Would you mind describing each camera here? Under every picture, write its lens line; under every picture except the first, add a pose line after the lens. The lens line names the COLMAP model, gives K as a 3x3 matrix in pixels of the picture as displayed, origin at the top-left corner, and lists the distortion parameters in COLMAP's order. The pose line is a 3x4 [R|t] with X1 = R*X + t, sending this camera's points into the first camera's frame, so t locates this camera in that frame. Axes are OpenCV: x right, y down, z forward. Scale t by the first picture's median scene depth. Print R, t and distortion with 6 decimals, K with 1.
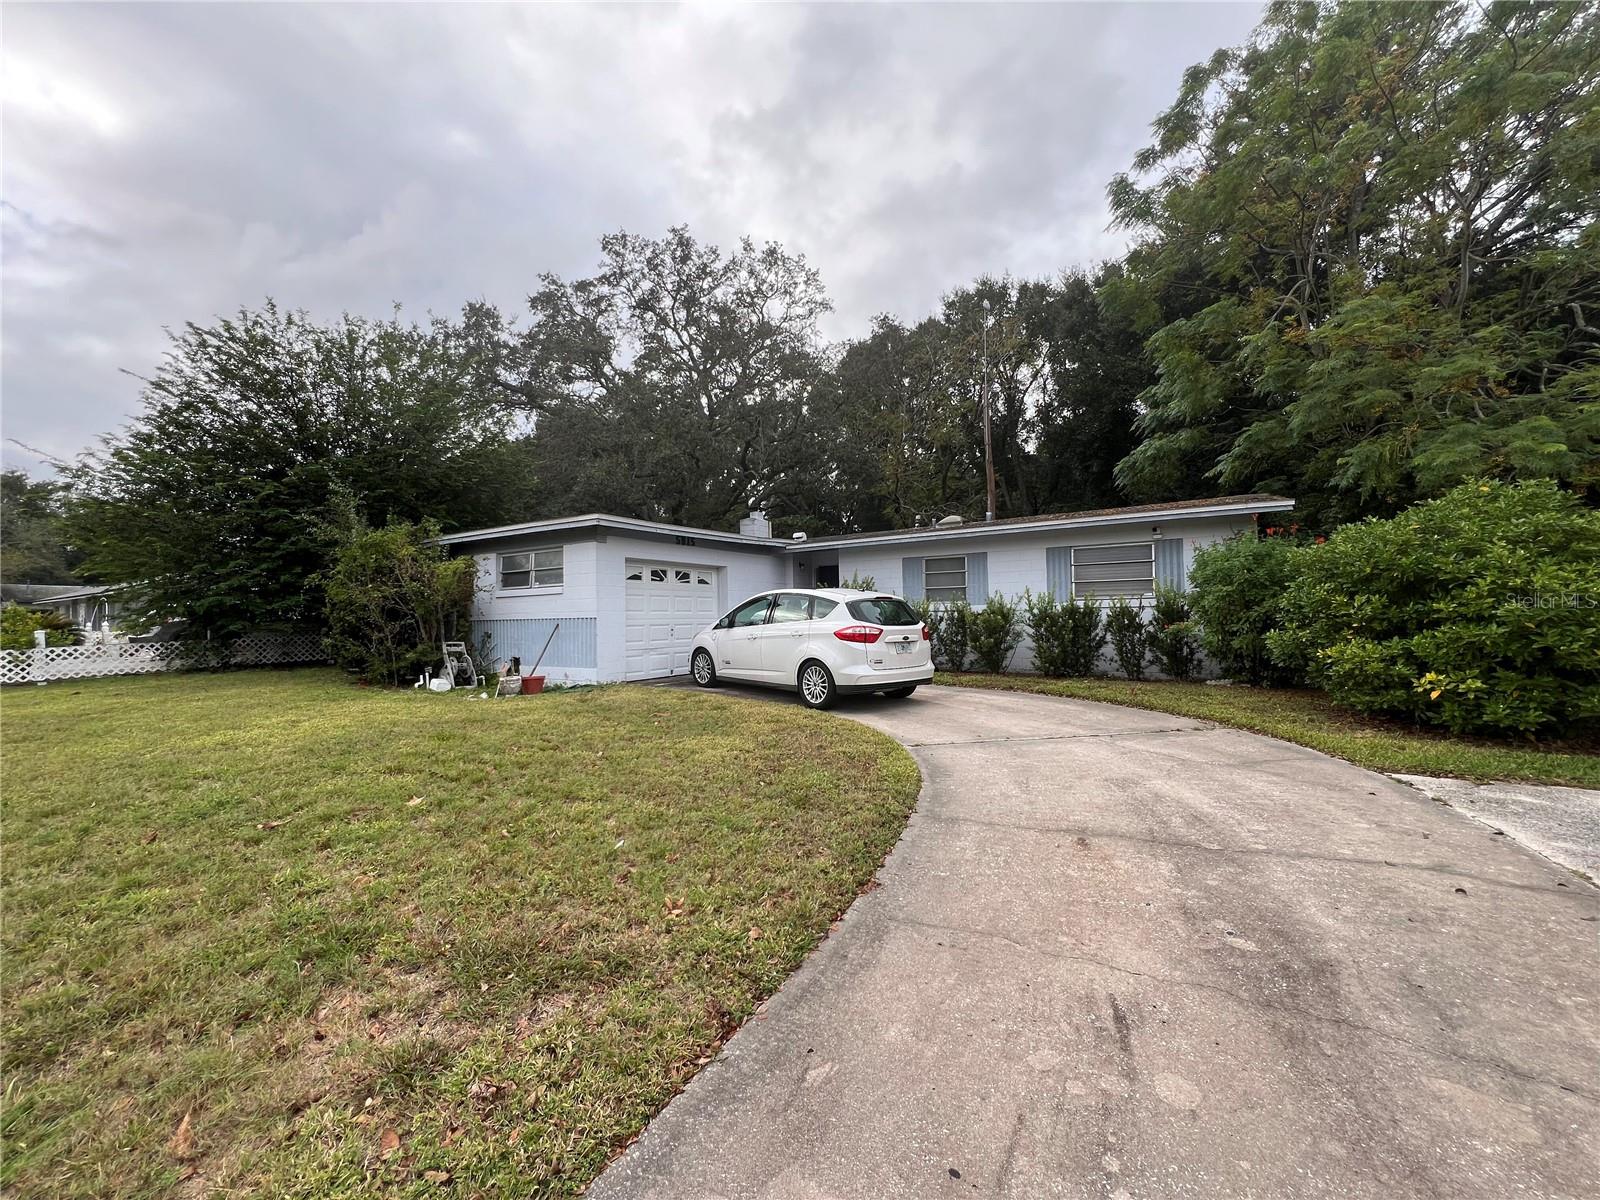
lens RADIAL K [[644.0, 0, 805.7], [0, 644.0, 599.6], [0, 0, 1]] dist [-0.000301, 0.000084]
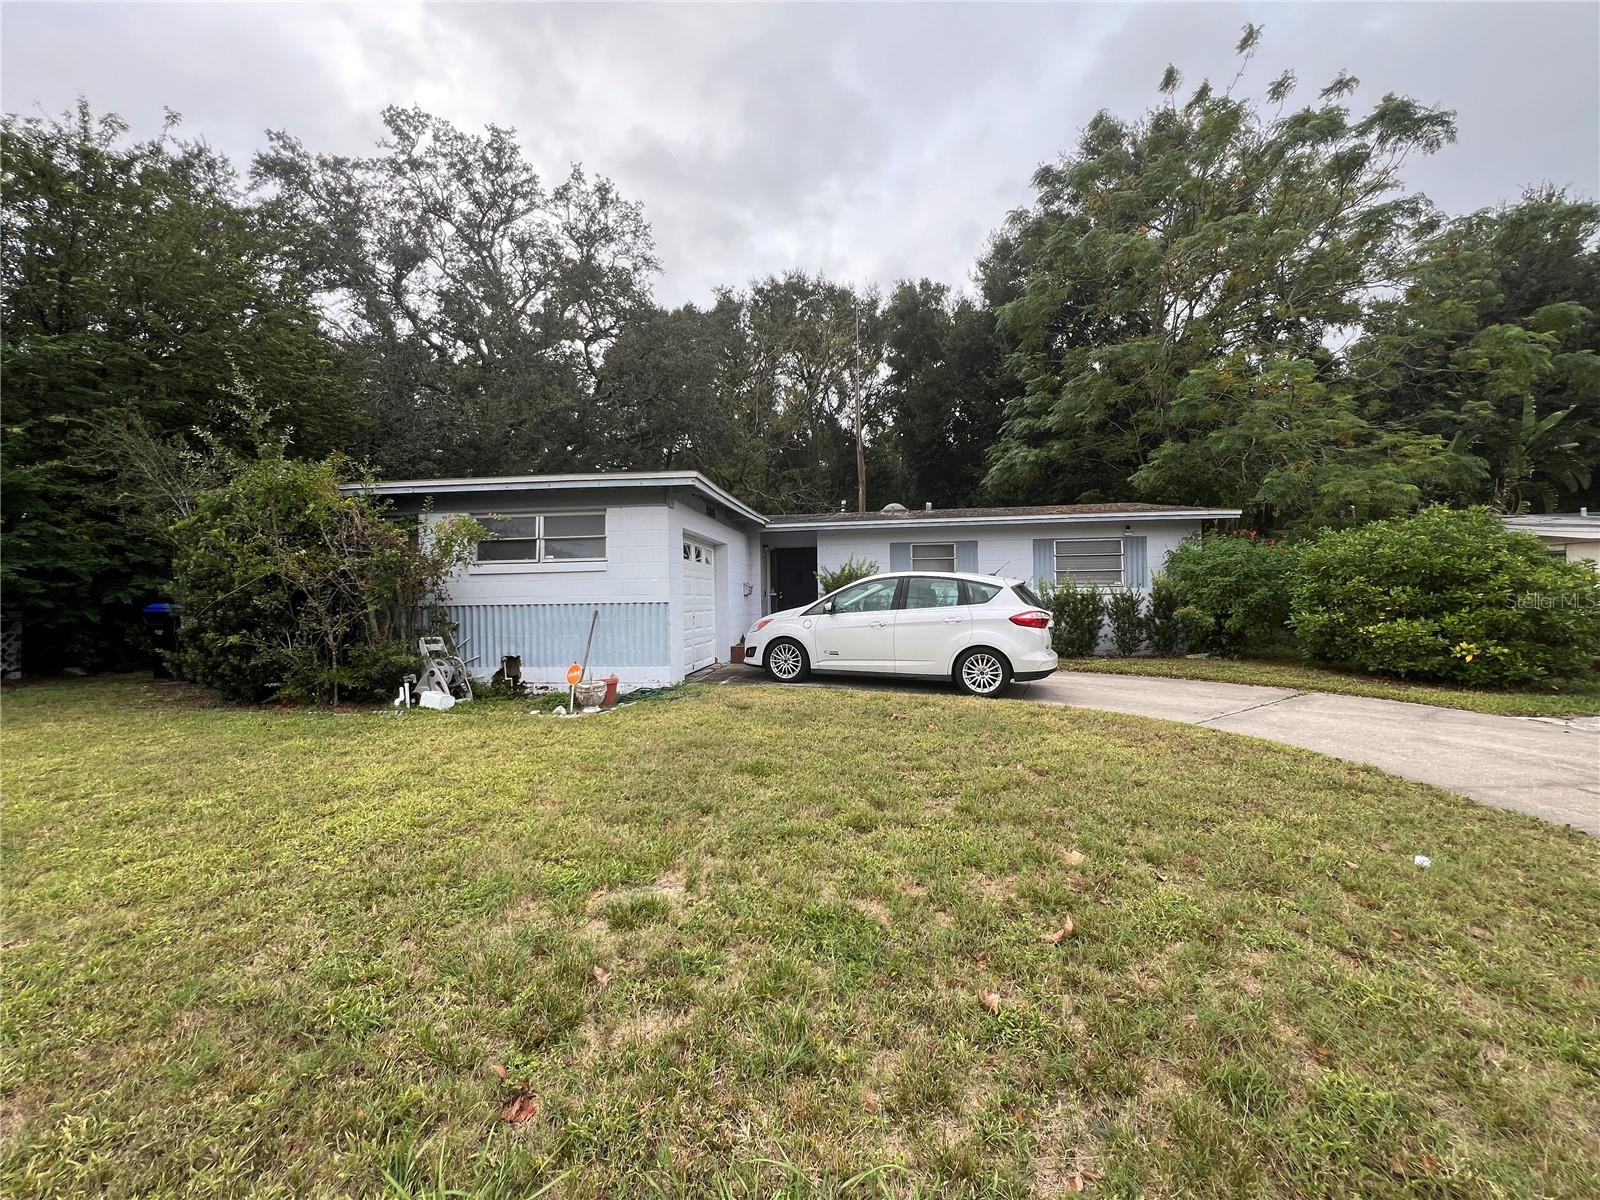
lens RADIAL K [[644.0, 0, 796.1], [0, 644.0, 597.9], [0, 0, 1]] dist [-0.000301, 0.000084]
pose [[0.901396, 0.004545, 0.432973, -0.548669], [-0.012837, 0.999786, 0.016230, 0.007926], [-0.432806, -0.020188, 0.901261, 0.224710]]
